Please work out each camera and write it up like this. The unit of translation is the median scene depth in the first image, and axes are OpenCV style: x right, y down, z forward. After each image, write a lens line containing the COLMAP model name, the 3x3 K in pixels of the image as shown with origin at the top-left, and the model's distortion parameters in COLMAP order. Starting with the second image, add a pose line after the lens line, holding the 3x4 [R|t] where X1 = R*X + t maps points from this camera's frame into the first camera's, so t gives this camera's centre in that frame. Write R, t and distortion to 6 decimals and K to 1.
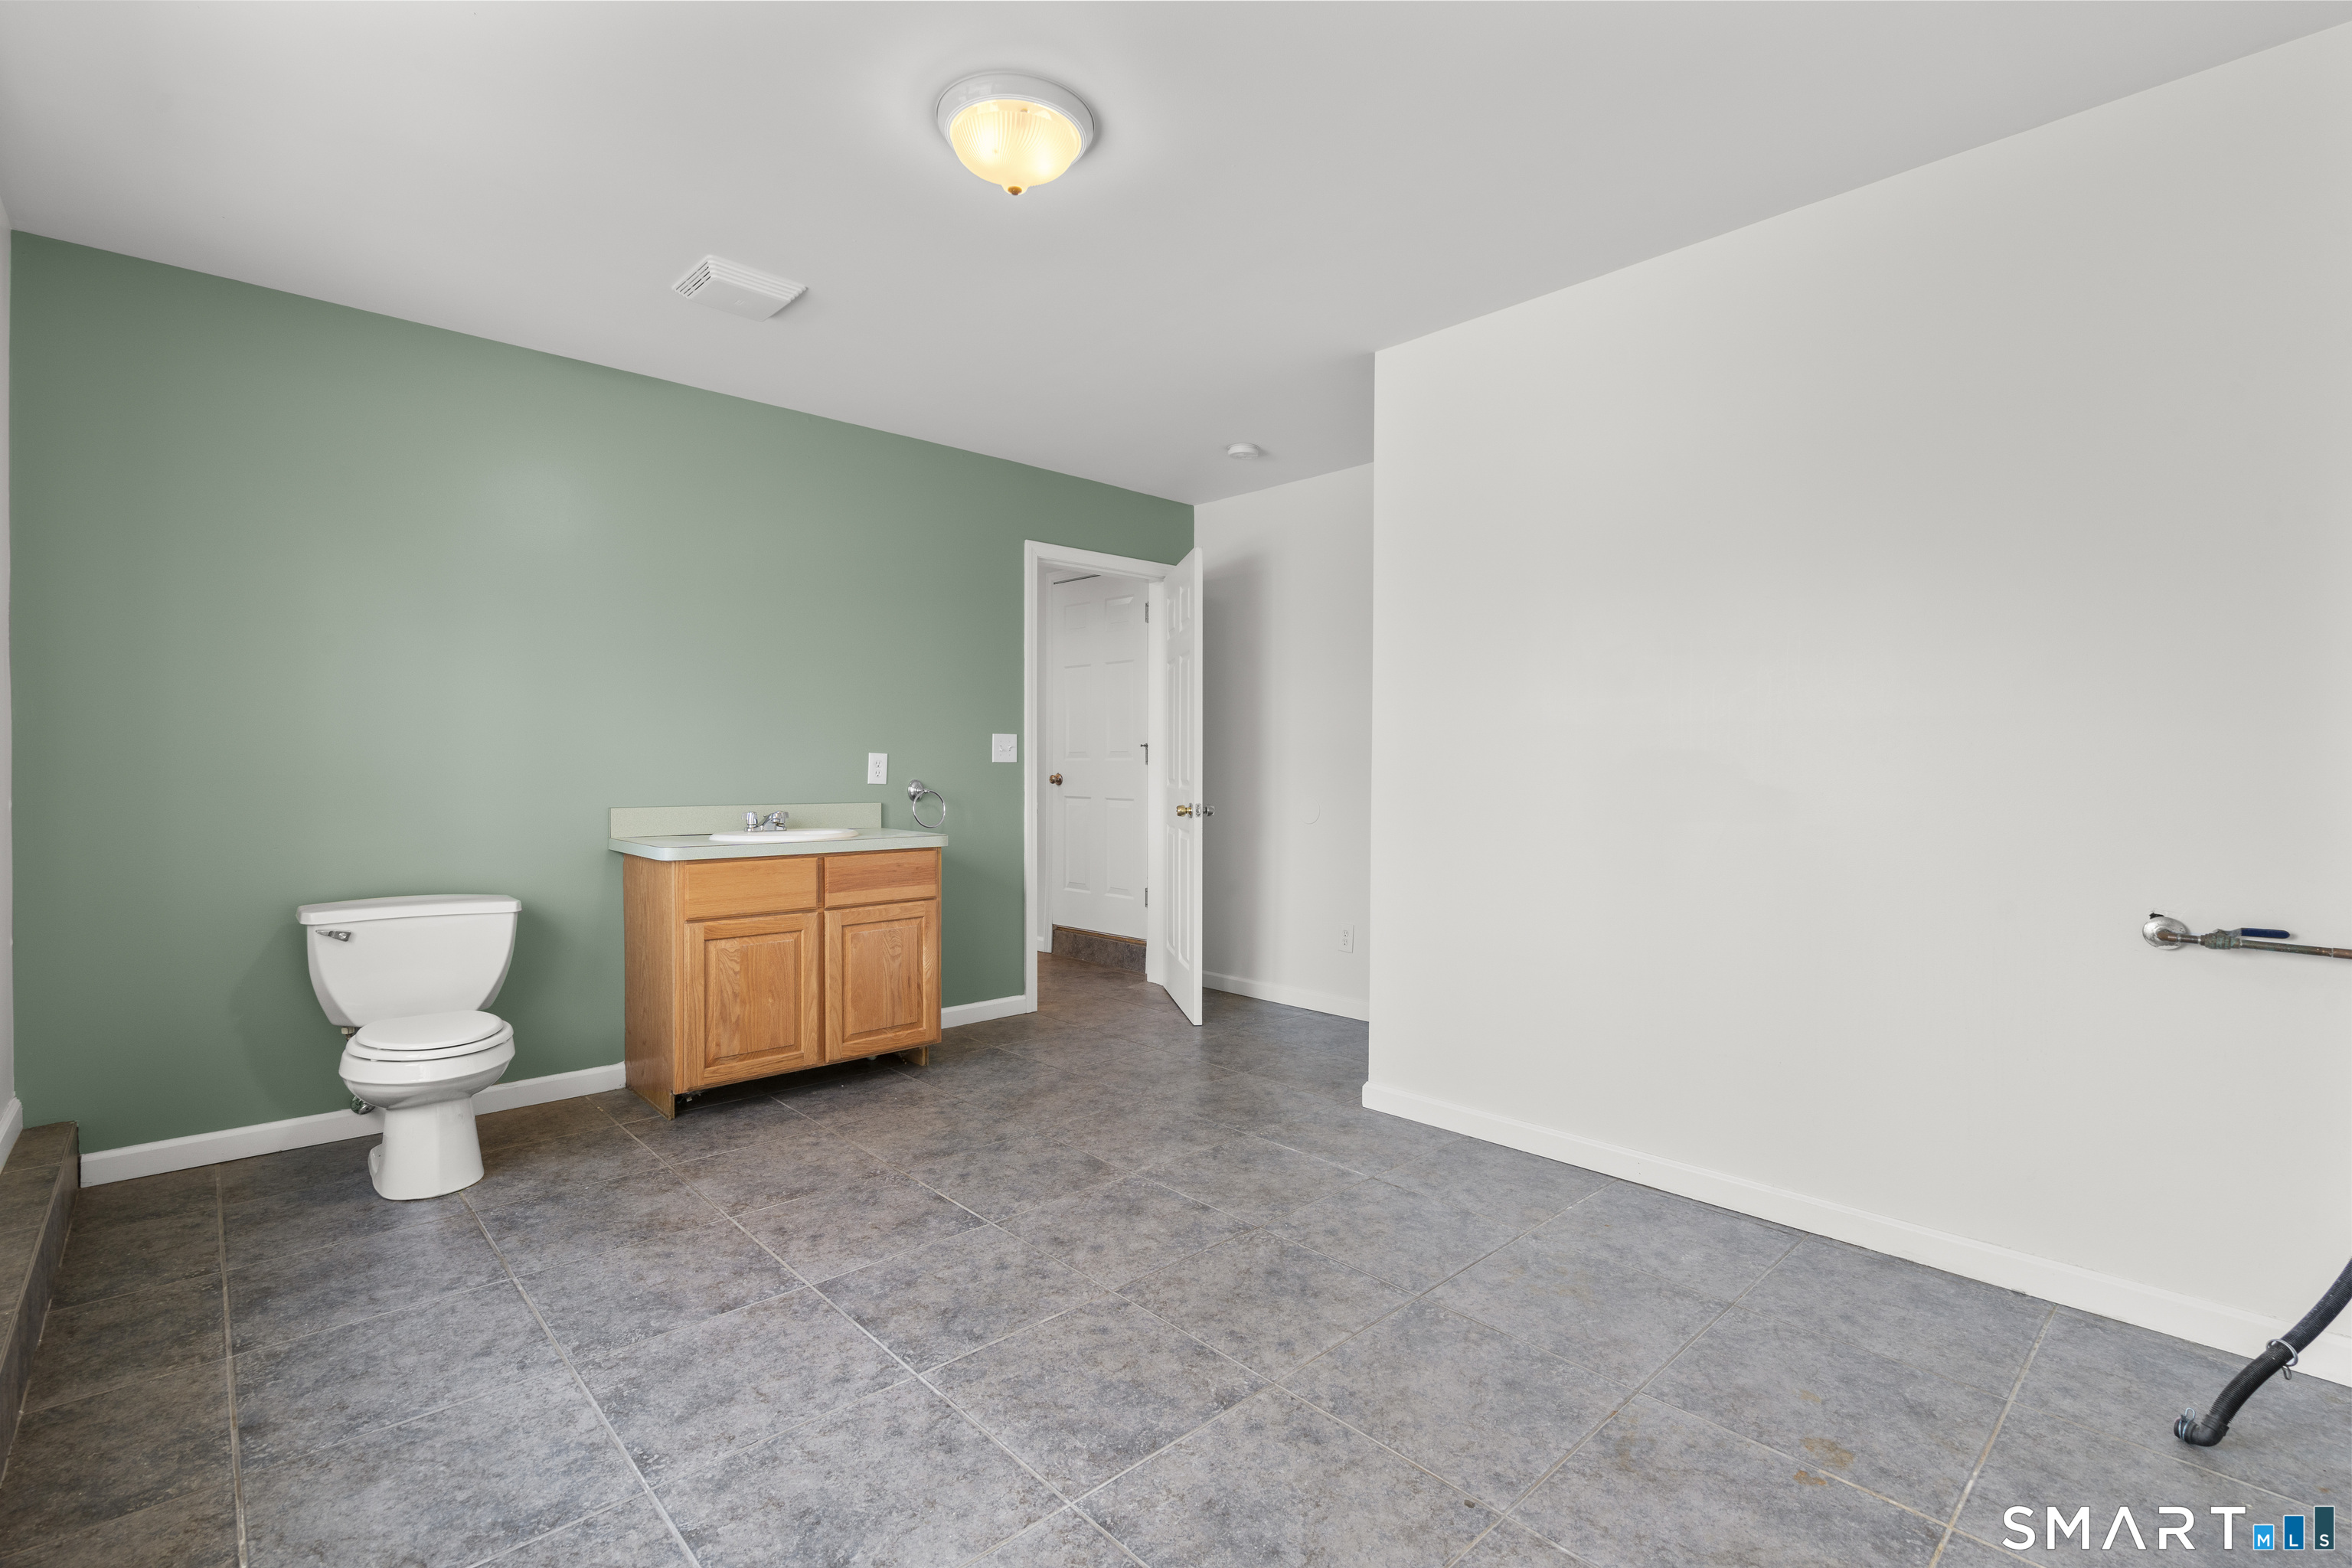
lens RADIAL K [[1057.8, 0, 1173.7], [0, 1057.8, 780.1], [0, 0, 1]] dist [-0.000635, 0.002745]
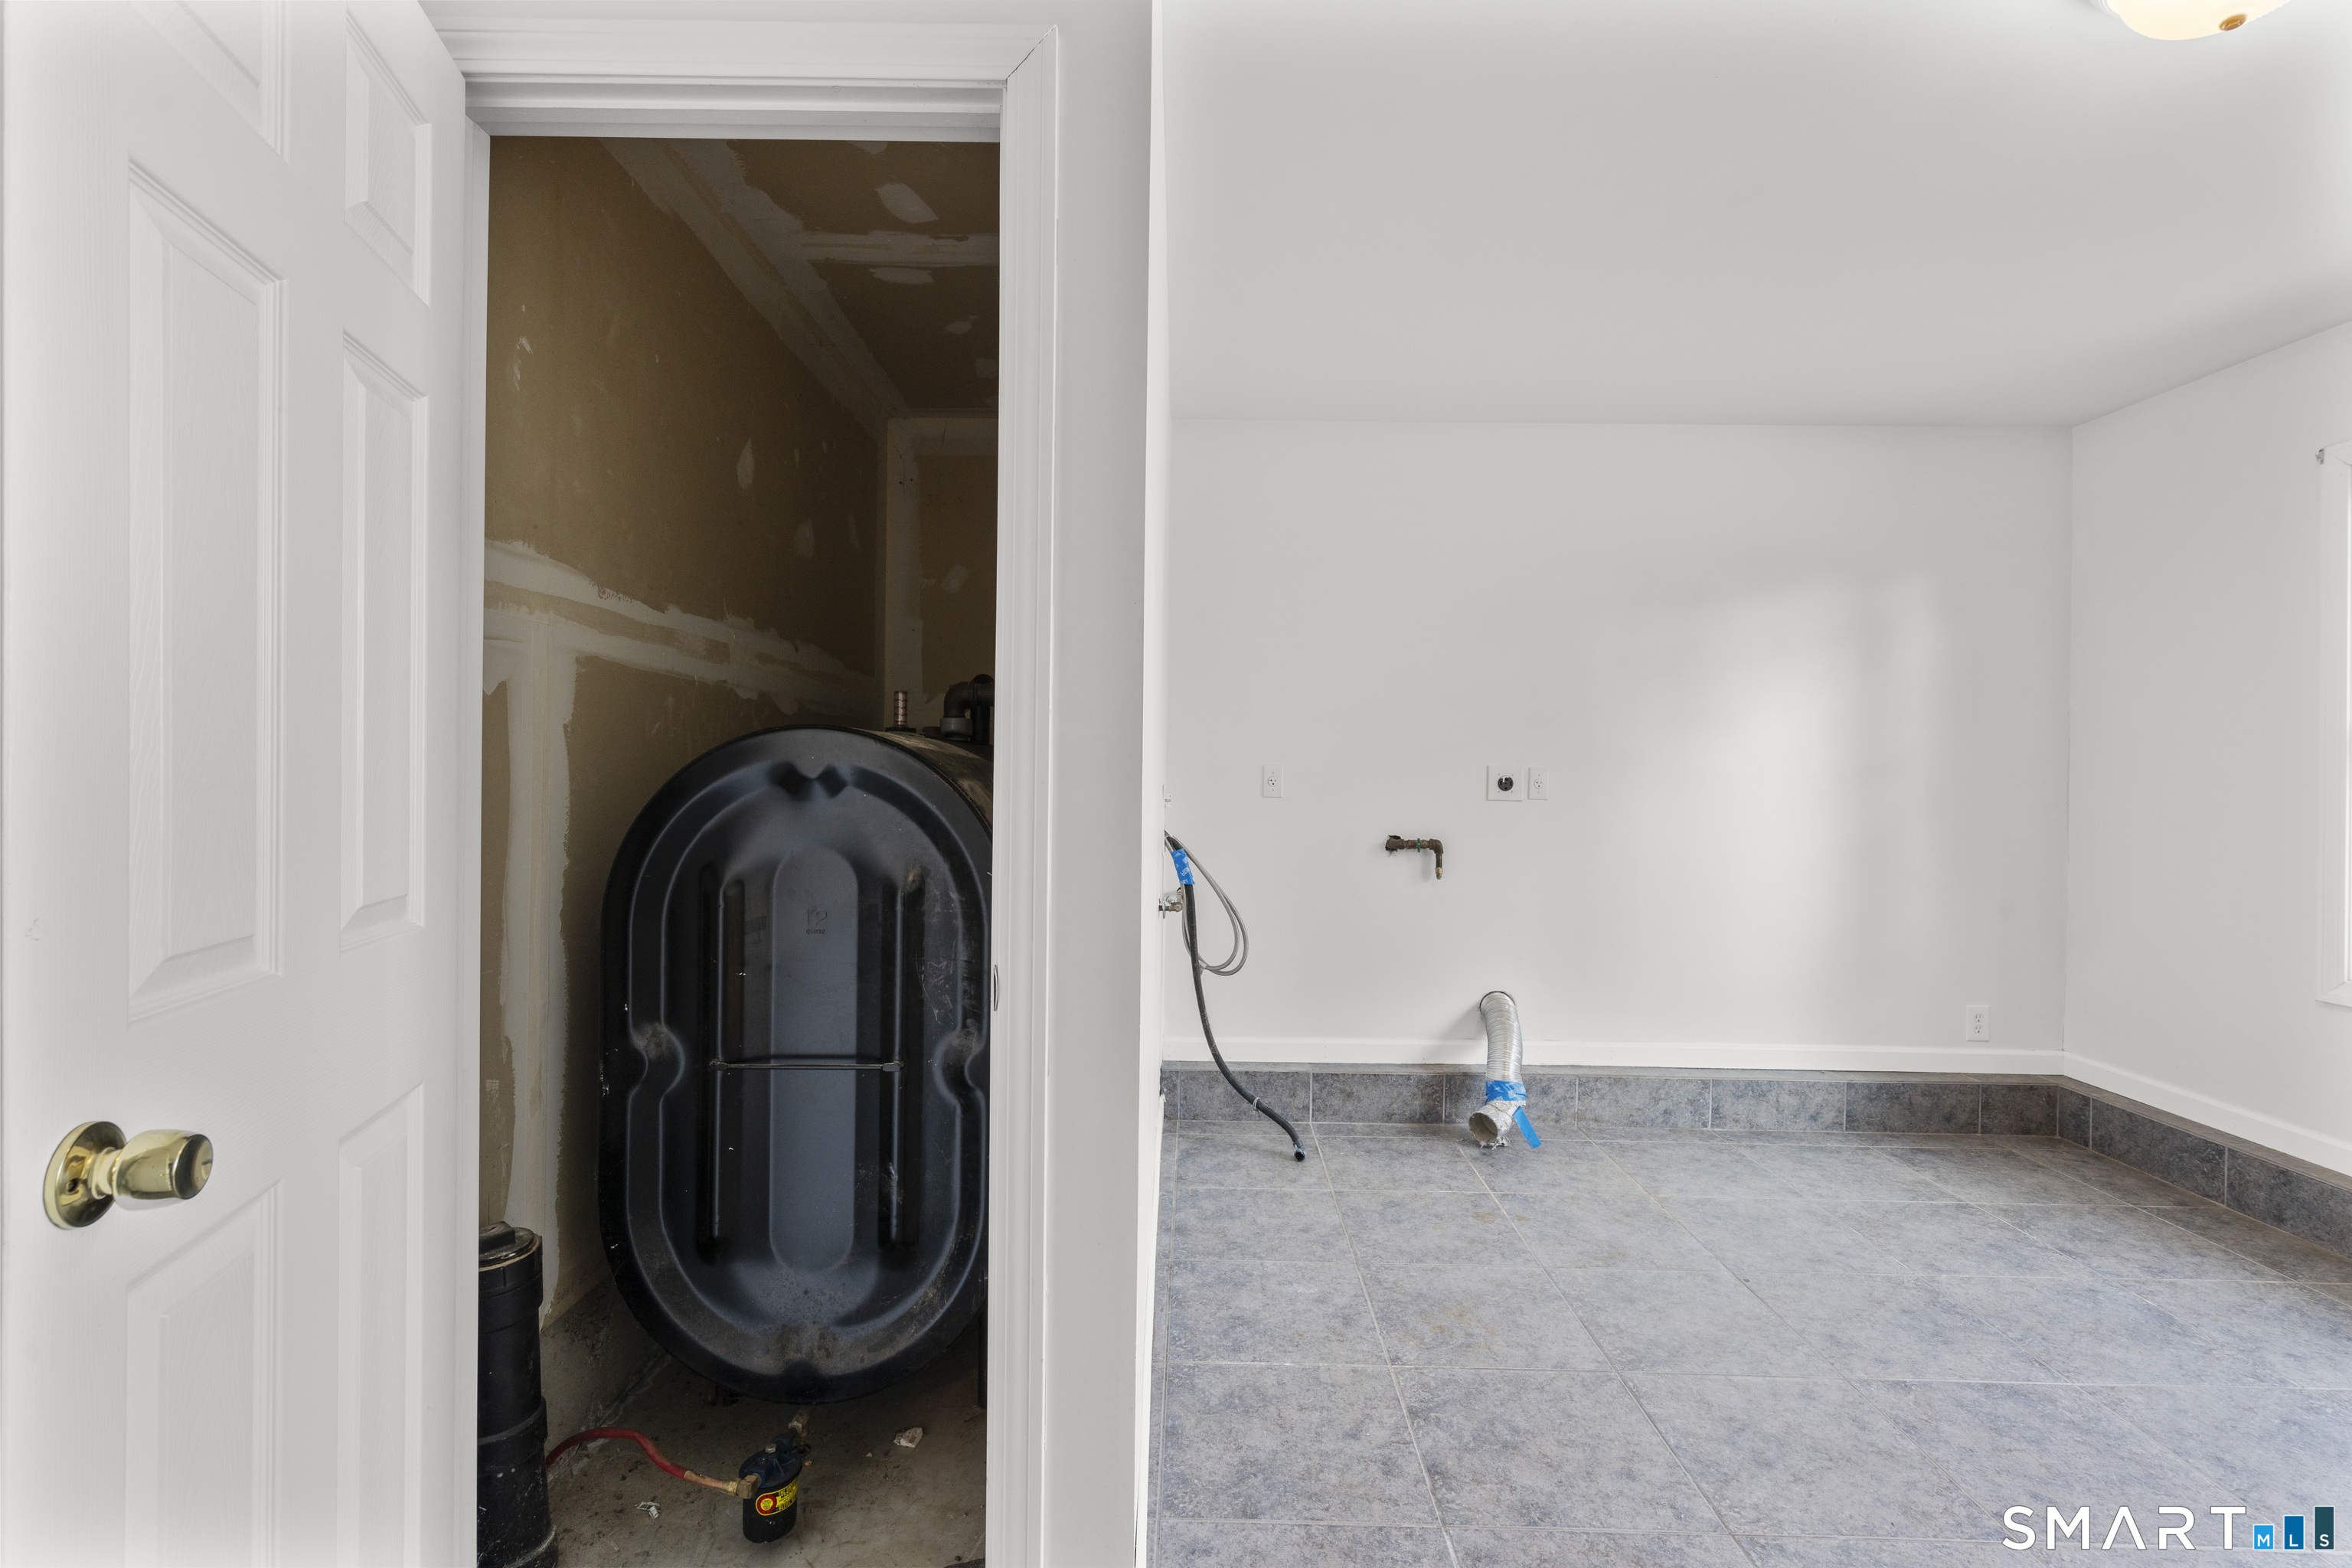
lens RADIAL K [[1057.8, 0, 1176.4], [0, 1057.8, 777.2], [0, 0, 1]] dist [-0.000635, 0.002745]
pose [[-0.720936, -0.020530, 0.692697, -0.140159], [-0.011859, 0.999780, 0.017289, -0.070964], [-0.692900, 0.004250, -0.721021, 1.998600]]
